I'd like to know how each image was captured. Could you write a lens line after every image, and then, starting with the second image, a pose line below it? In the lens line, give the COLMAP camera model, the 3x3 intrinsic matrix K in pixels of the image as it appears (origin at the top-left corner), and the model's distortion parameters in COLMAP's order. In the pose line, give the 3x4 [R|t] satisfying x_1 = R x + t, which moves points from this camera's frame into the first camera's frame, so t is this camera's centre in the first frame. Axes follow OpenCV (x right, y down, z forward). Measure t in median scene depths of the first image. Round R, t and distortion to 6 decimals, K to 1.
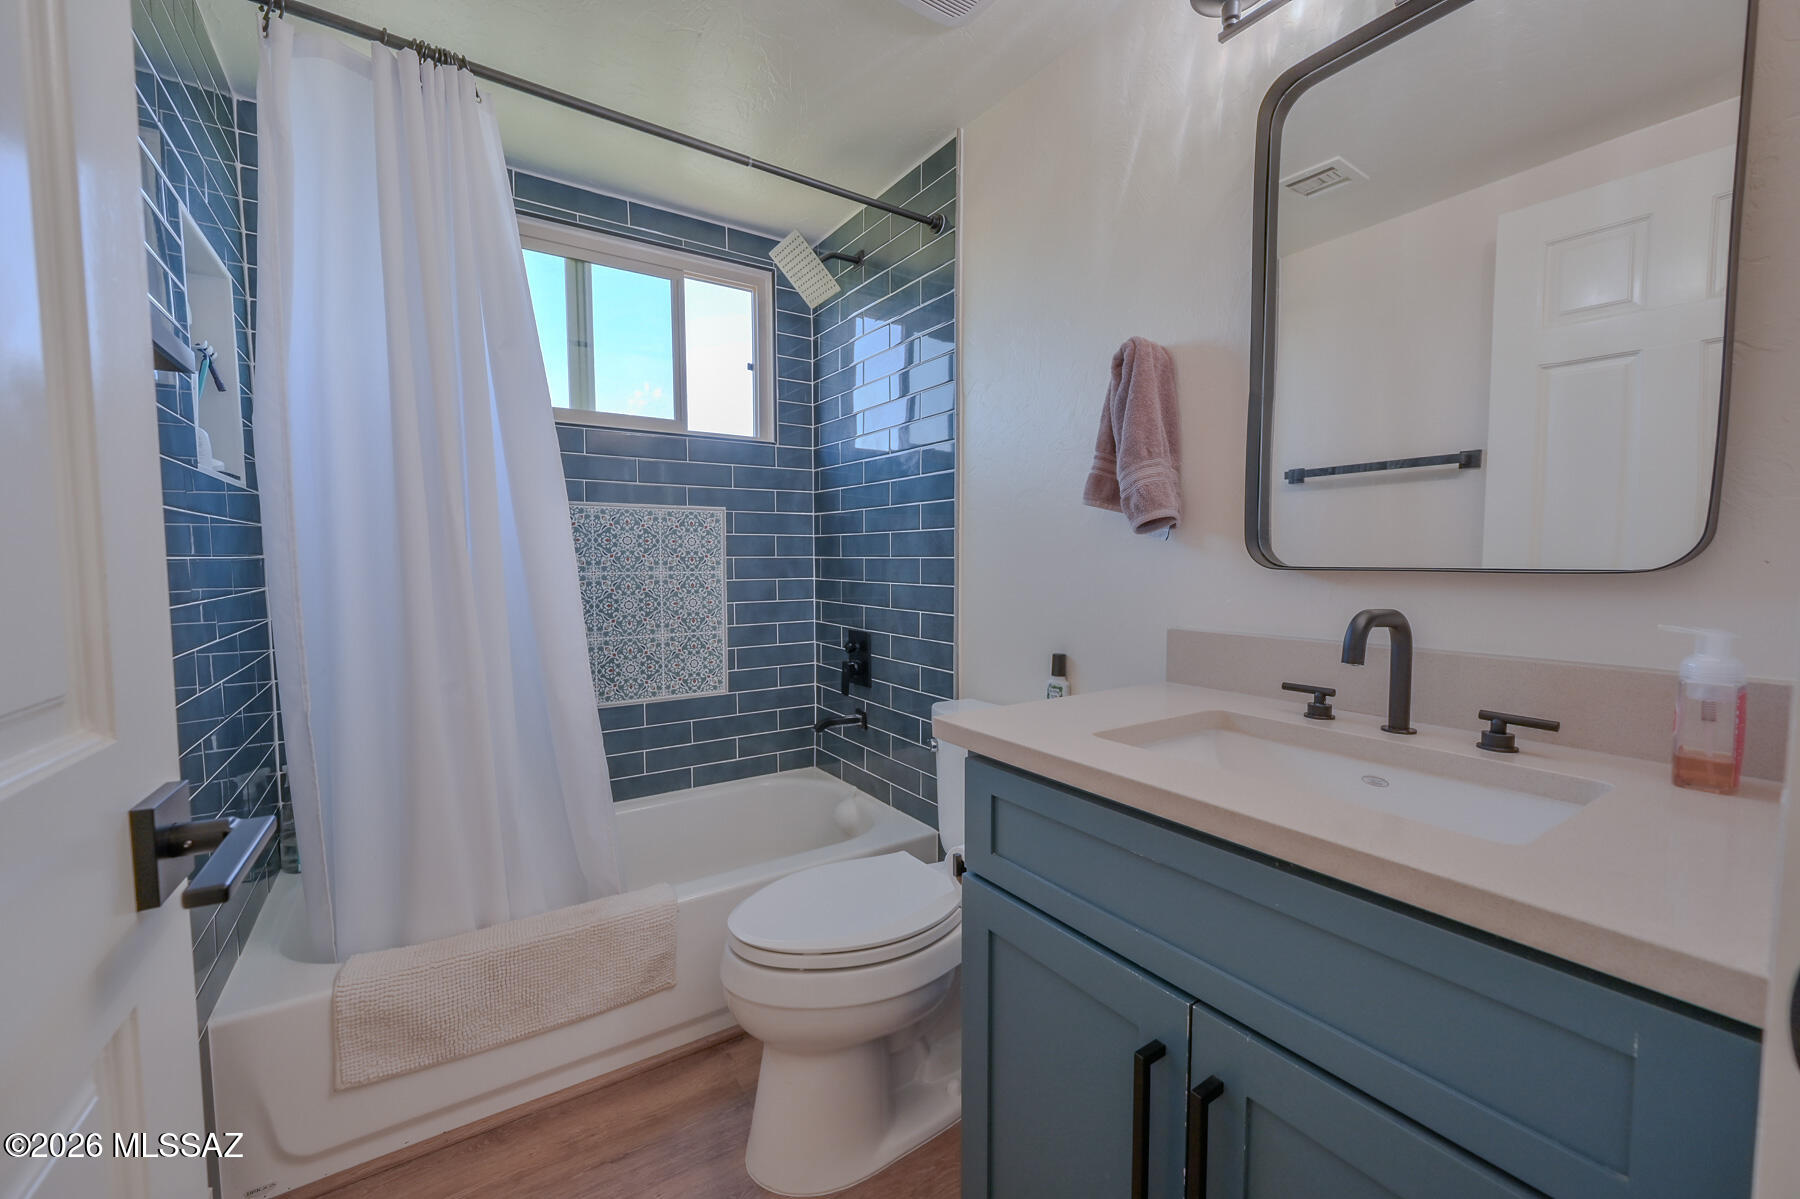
lens RADIAL K [[710.5, 0, 900.0], [0, 710.5, 599.5], [0, 0, 1]] dist [0.001011, -0.000317]
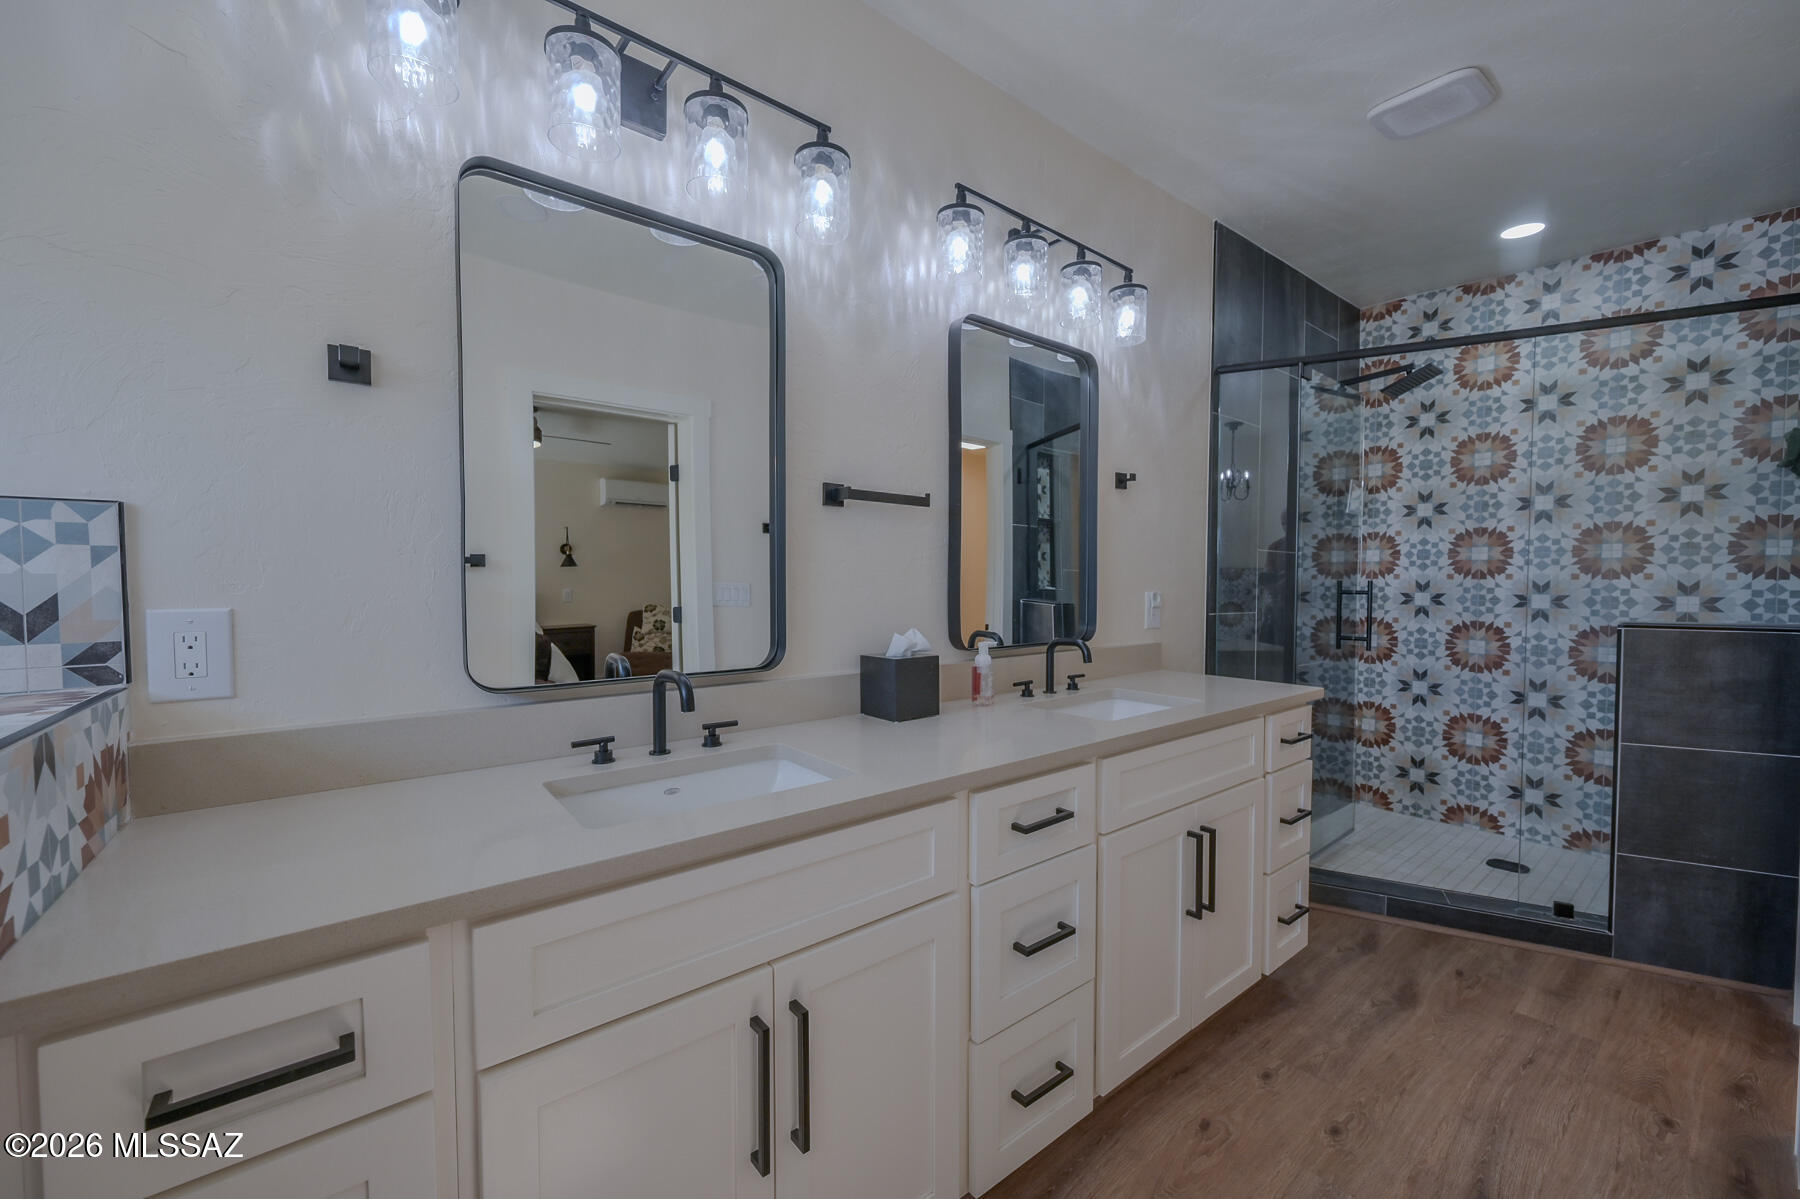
lens RADIAL K [[710.5, 0, 900.0], [0, 710.5, 599.5], [0, 0, 1]] dist [0.001011, -0.000317]
pose [[-0.080400, -0.025501, 0.996436, -0.747084], [0.060544, 0.997702, 0.030418, -0.135540], [-0.994922, 0.062774, -0.078671, 0.613521]]
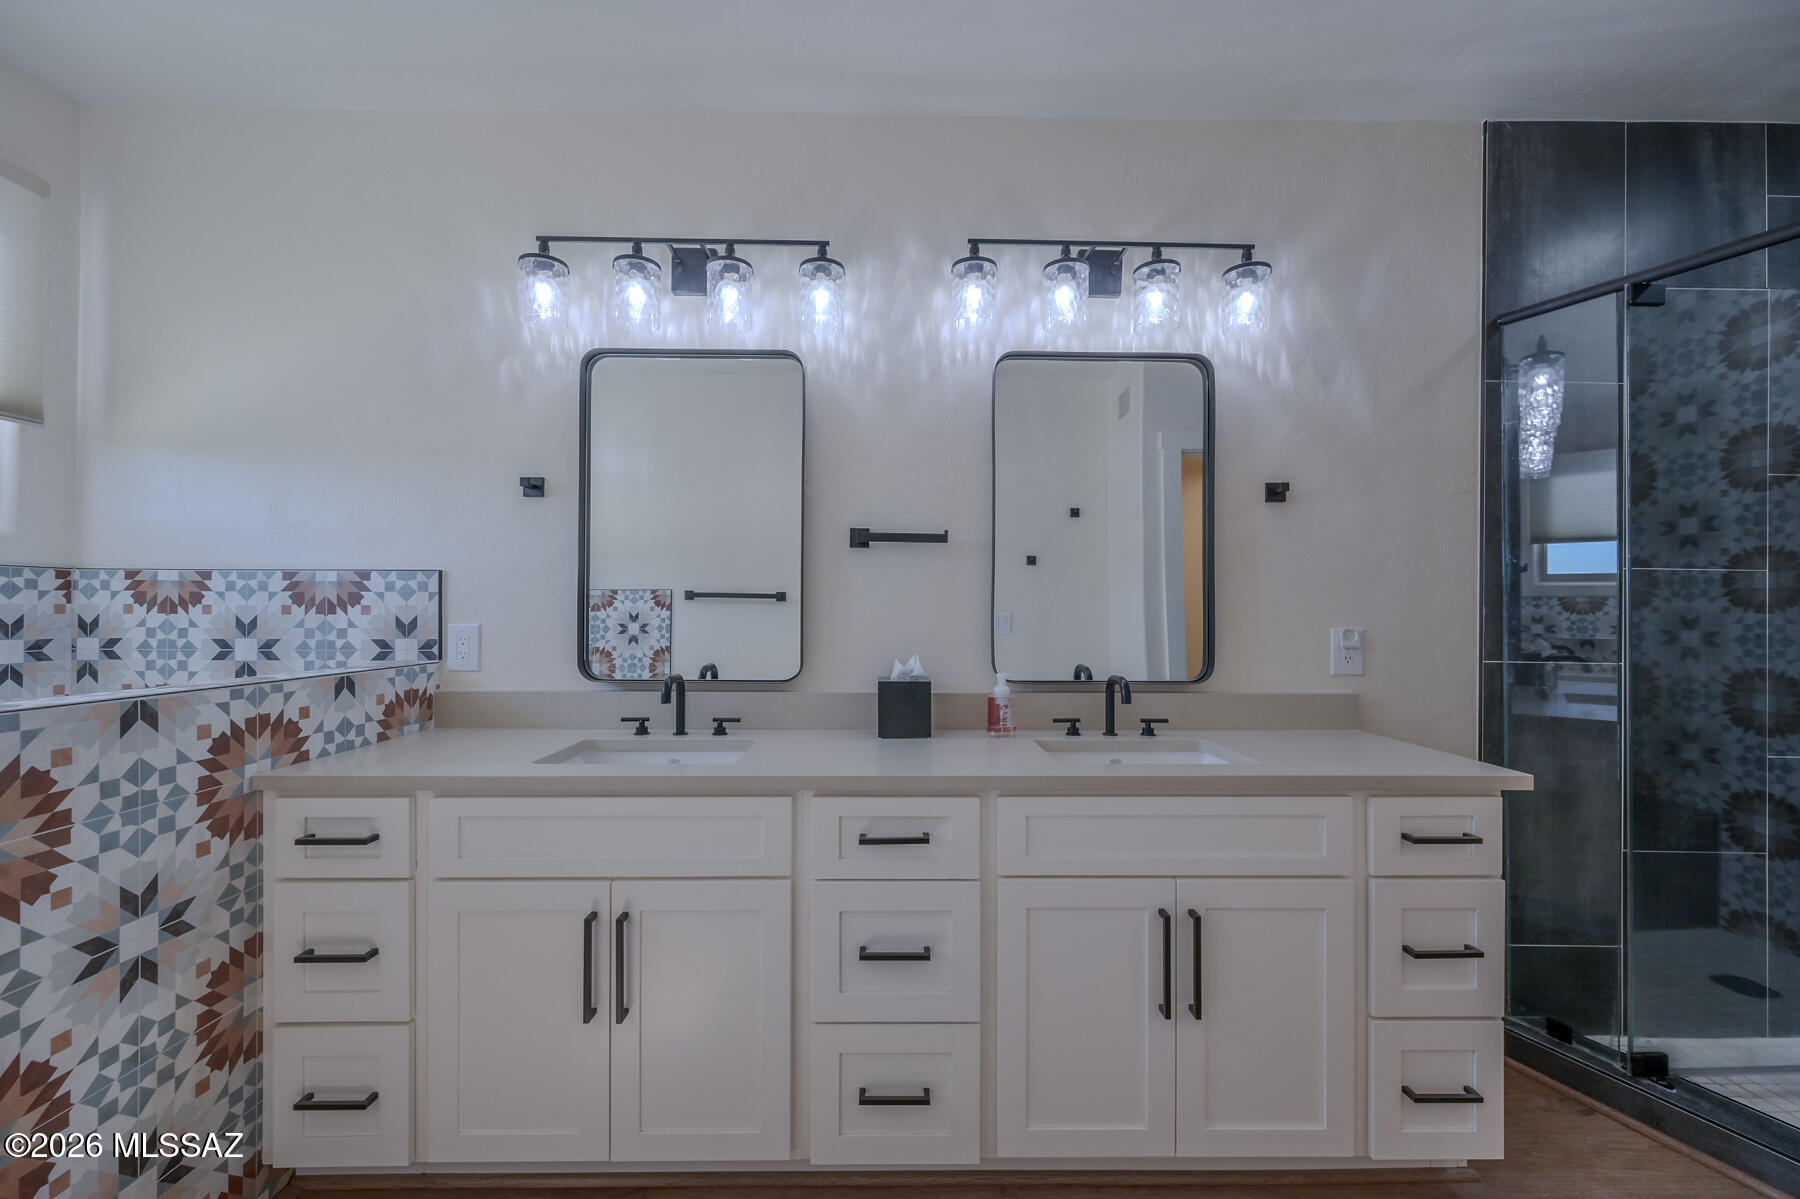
lens RADIAL K [[710.5, 0, 900.0], [0, 710.5, 599.5], [0, 0, 1]] dist [0.001011, -0.000317]
pose [[0.551117, 0.012126, 0.834340, -0.622892], [0.044535, 0.998042, -0.043922, -0.075719], [-0.833238, 0.061363, 0.549498, -0.628217]]
